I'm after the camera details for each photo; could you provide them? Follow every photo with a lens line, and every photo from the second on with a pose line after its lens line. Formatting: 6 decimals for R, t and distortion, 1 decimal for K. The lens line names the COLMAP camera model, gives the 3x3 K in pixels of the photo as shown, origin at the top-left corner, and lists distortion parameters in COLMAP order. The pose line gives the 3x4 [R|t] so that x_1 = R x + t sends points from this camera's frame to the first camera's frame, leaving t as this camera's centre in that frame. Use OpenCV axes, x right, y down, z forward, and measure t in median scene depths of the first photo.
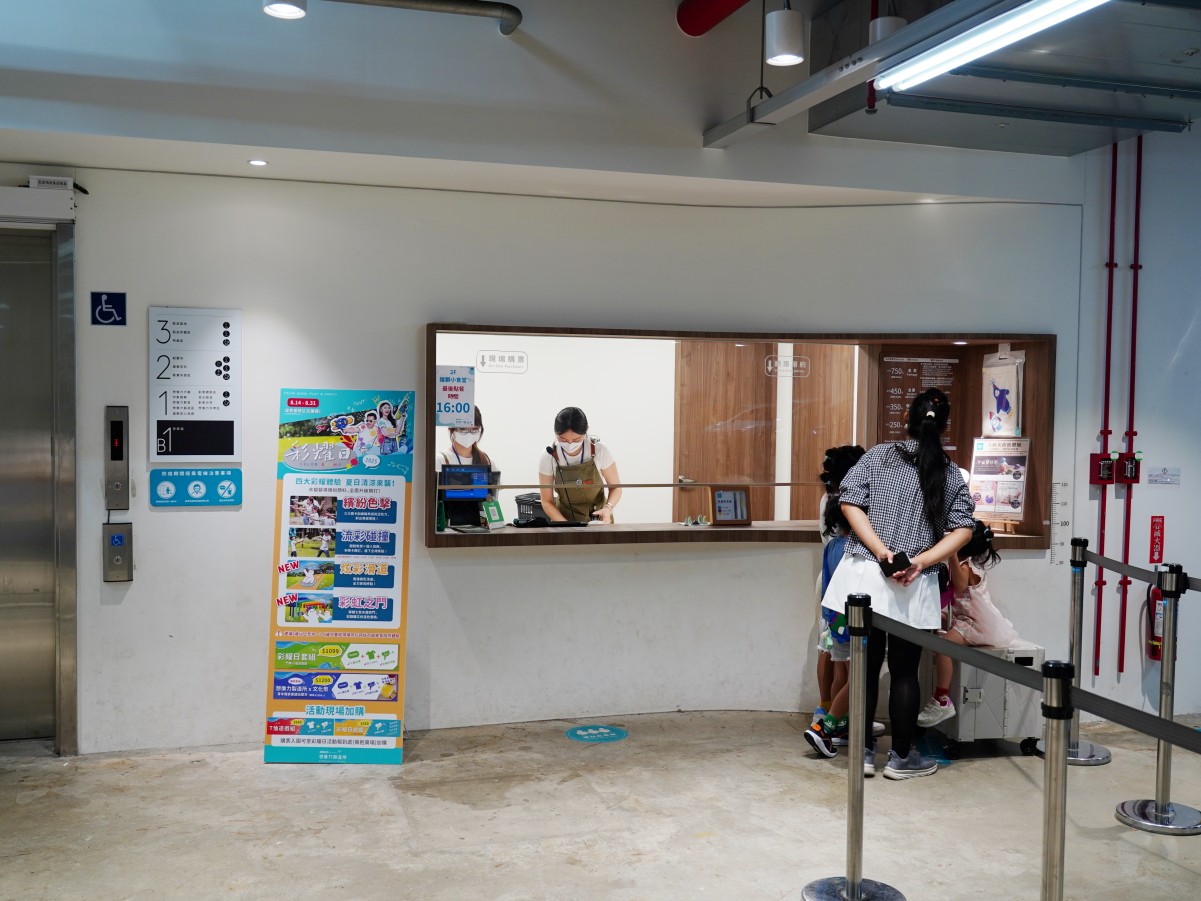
lens RADIAL K [[1235.8, 0, 598.7], [0, 1235.8, 454.2], [0, 0, 1]] dist [0.005827, 0.000000]
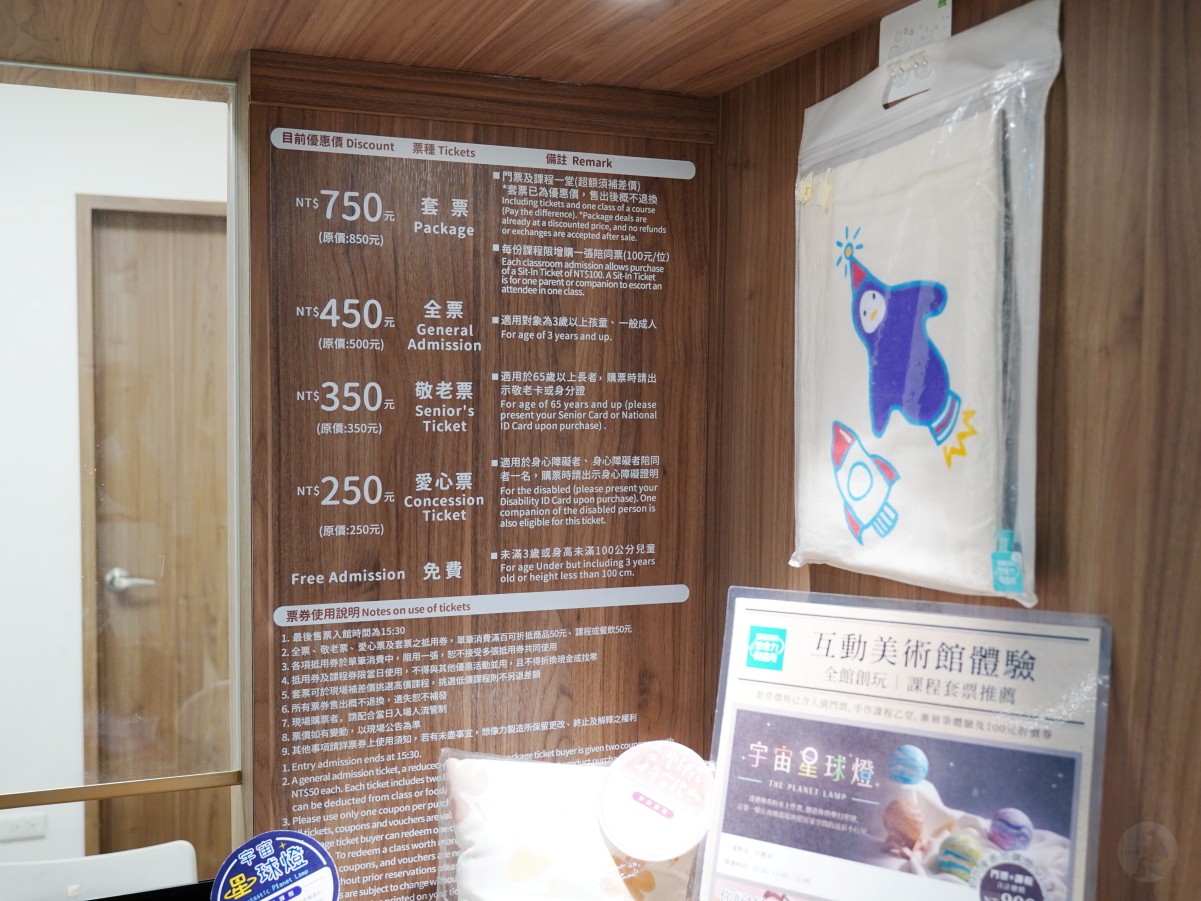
lens RADIAL K [[1235.8, 0, 601.9], [0, 1235.8, 448.6], [0, 0, 1]] dist [0.005827, 0.000000]
pose [[0.997383, -0.006750, 0.071979, 0.183457], [0.006458, 0.999970, 0.004293, -0.021443], [-0.072005, -0.003817, 0.997397, 0.560839]]
